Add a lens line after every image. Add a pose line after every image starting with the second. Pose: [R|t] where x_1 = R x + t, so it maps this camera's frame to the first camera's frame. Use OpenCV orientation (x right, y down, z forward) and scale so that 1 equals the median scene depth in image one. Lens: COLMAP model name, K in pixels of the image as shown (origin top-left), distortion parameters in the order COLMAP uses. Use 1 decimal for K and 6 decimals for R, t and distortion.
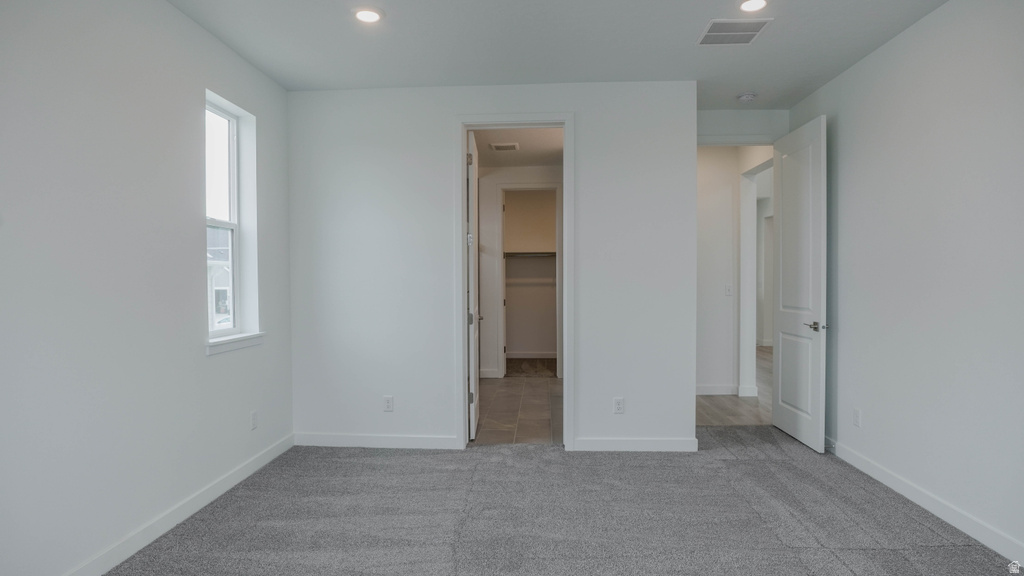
lens RADIAL K [[552.4, 0, 508.4], [0, 552.4, 289.9], [0, 0, 1]] dist [-0.039641, 0.008976]
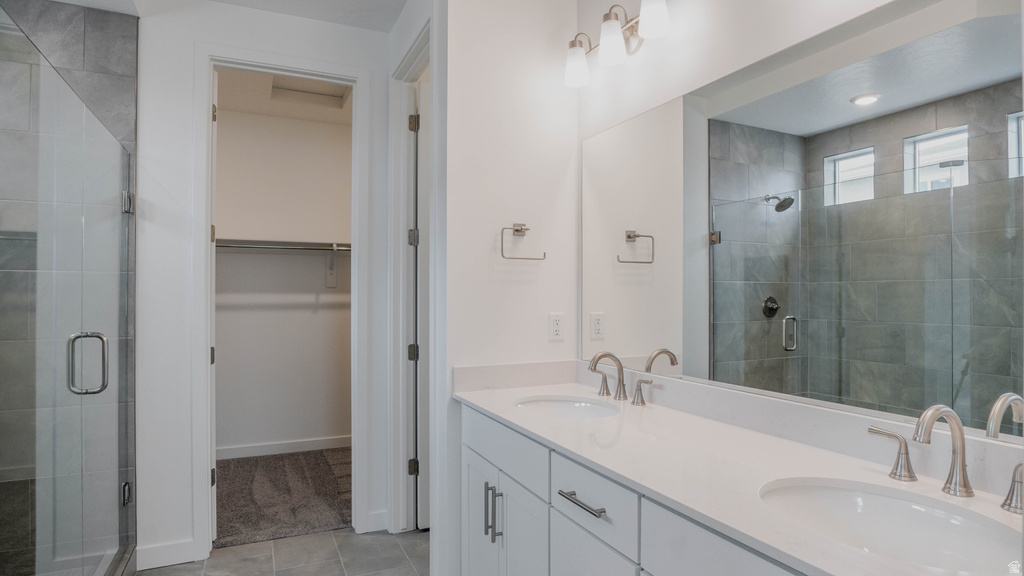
lens RADIAL K [[552.4, 0, 489.4], [0, 552.4, 295.8], [0, 0, 1]] dist [-0.039641, 0.008976]
pose [[0.895957, 0.009445, 0.444041, -0.004059], [-0.000268, 0.999785, -0.020725, -0.010445], [-0.444142, 0.018449, 0.895767, 0.558049]]
